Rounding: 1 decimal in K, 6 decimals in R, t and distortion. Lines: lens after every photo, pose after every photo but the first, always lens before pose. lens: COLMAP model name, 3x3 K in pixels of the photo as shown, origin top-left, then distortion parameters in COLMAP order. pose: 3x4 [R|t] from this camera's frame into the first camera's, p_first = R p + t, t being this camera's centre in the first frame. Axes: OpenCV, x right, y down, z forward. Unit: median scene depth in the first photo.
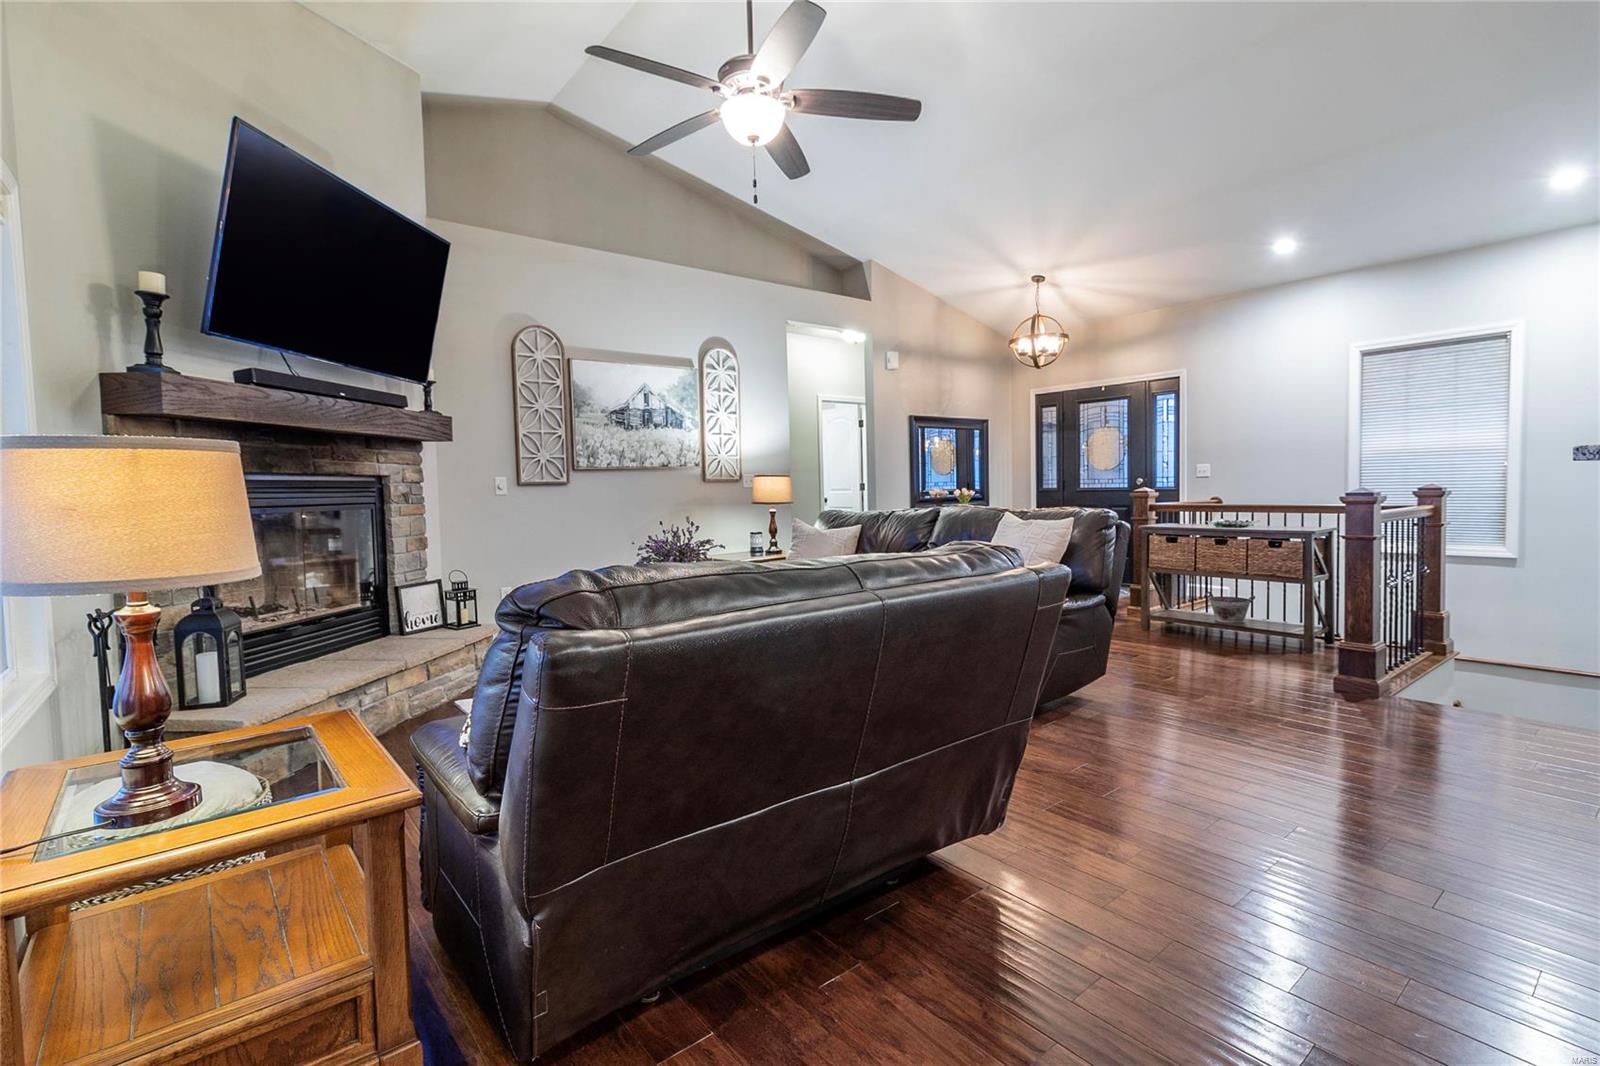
lens RADIAL K [[752.2, 0, 801.7], [0, 752.2, 519.8], [0, 0, 1]] dist [0.001998, 0.000828]
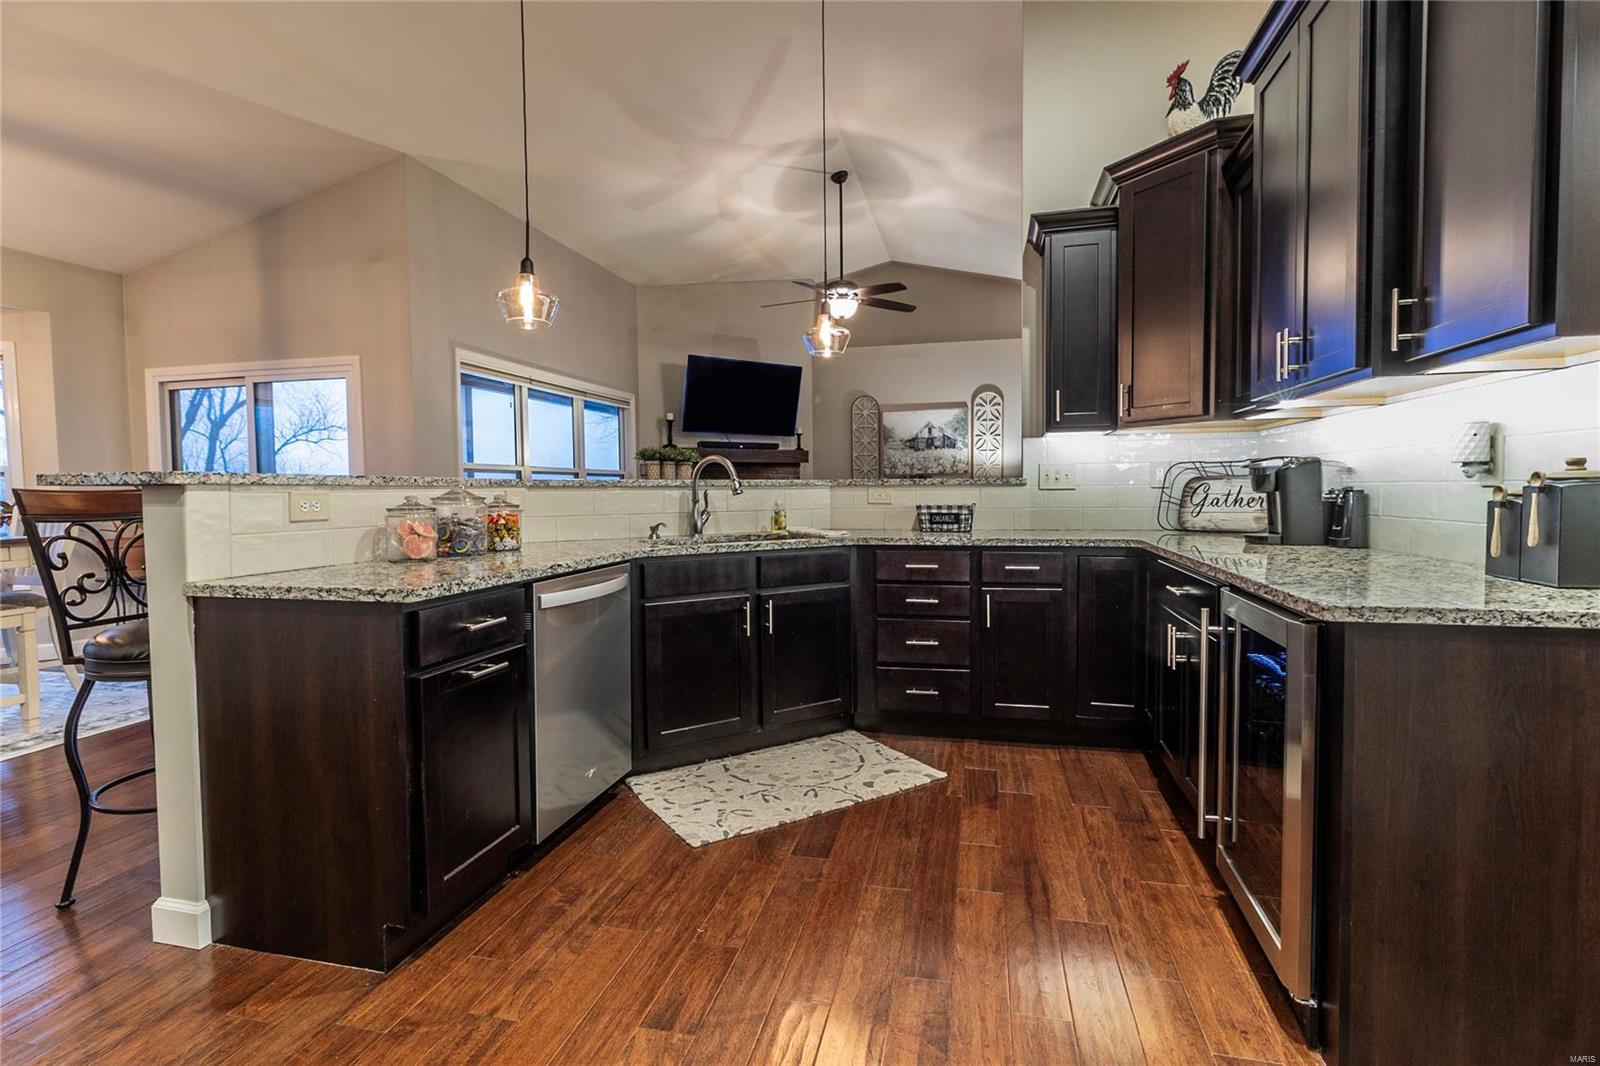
lens RADIAL K [[752.2, 0, 801.7], [0, 752.2, 519.8], [0, 0, 1]] dist [0.001998, 0.000828]
pose [[0.613805, 0.049363, -0.787913, 0.889766], [-0.038193, 0.998731, 0.032818, -0.013823], [0.788534, 0.009948, 0.614911, -0.197299]]
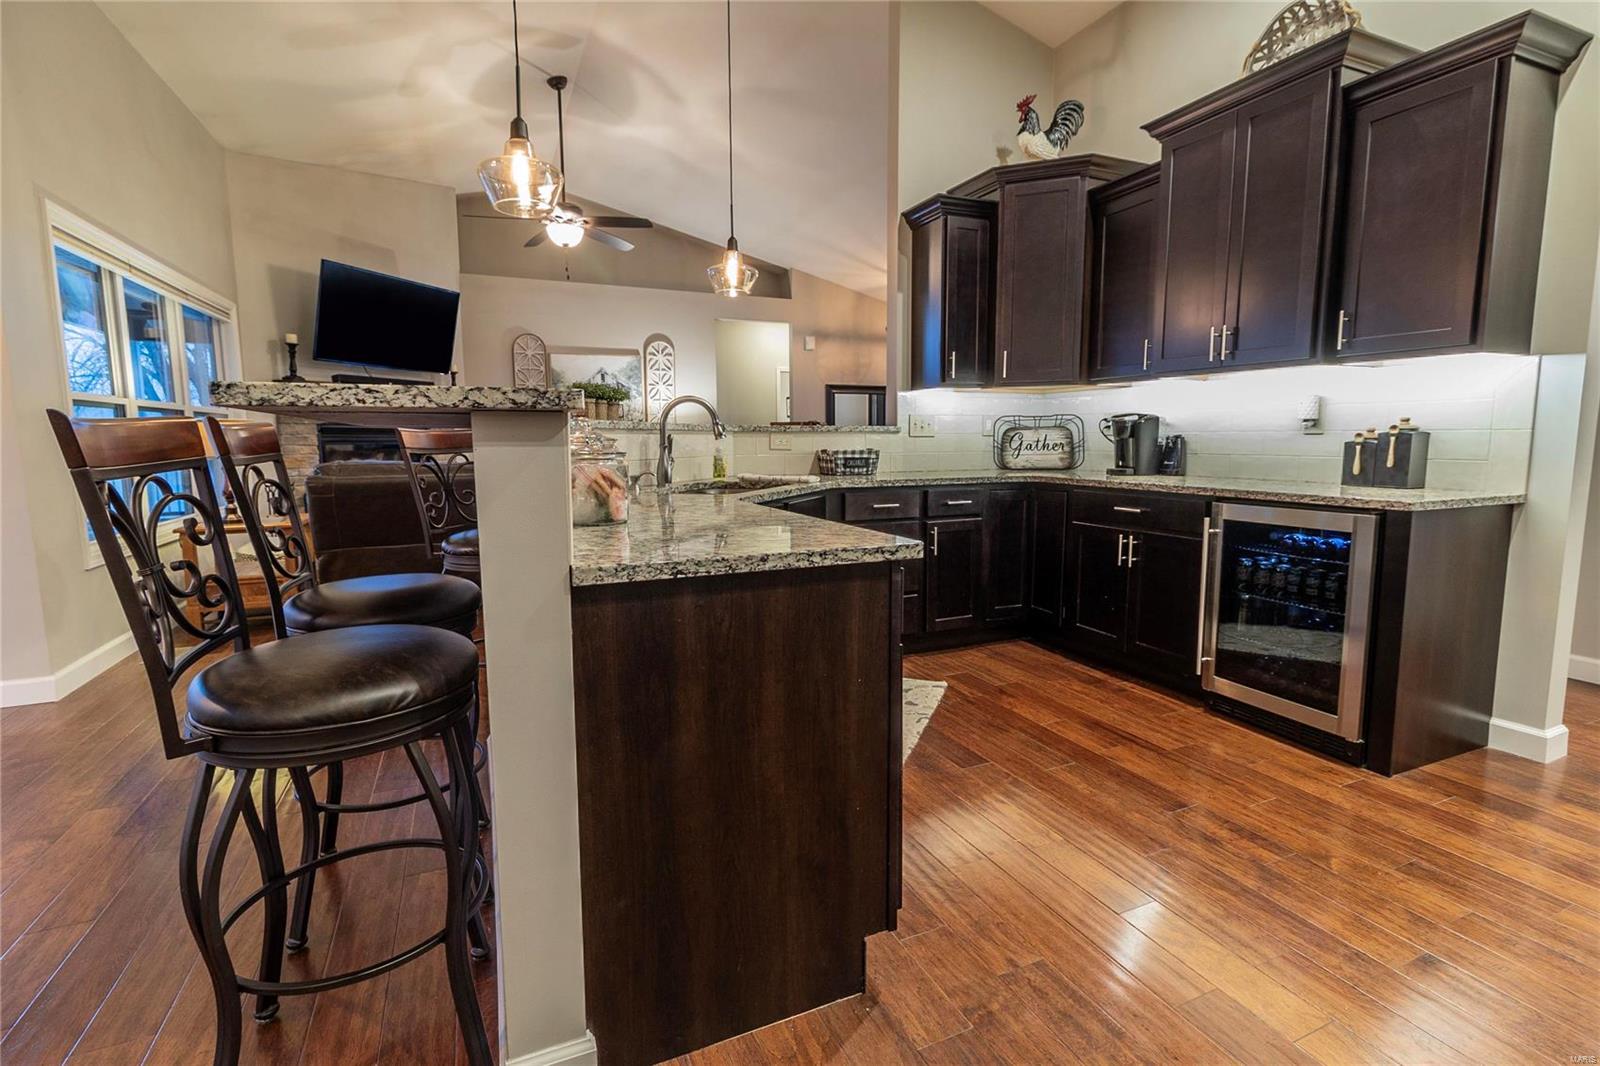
lens RADIAL K [[742.6, 0, 810.1], [0, 742.6, 522.6], [0, 0, 1]] dist [0.002962, 0.000334]
pose [[0.968796, 0.047873, -0.243192, 0.585402], [-0.029511, 0.996470, 0.078596, 0.004129], [0.246096, -0.068967, 0.966789, -0.387611]]
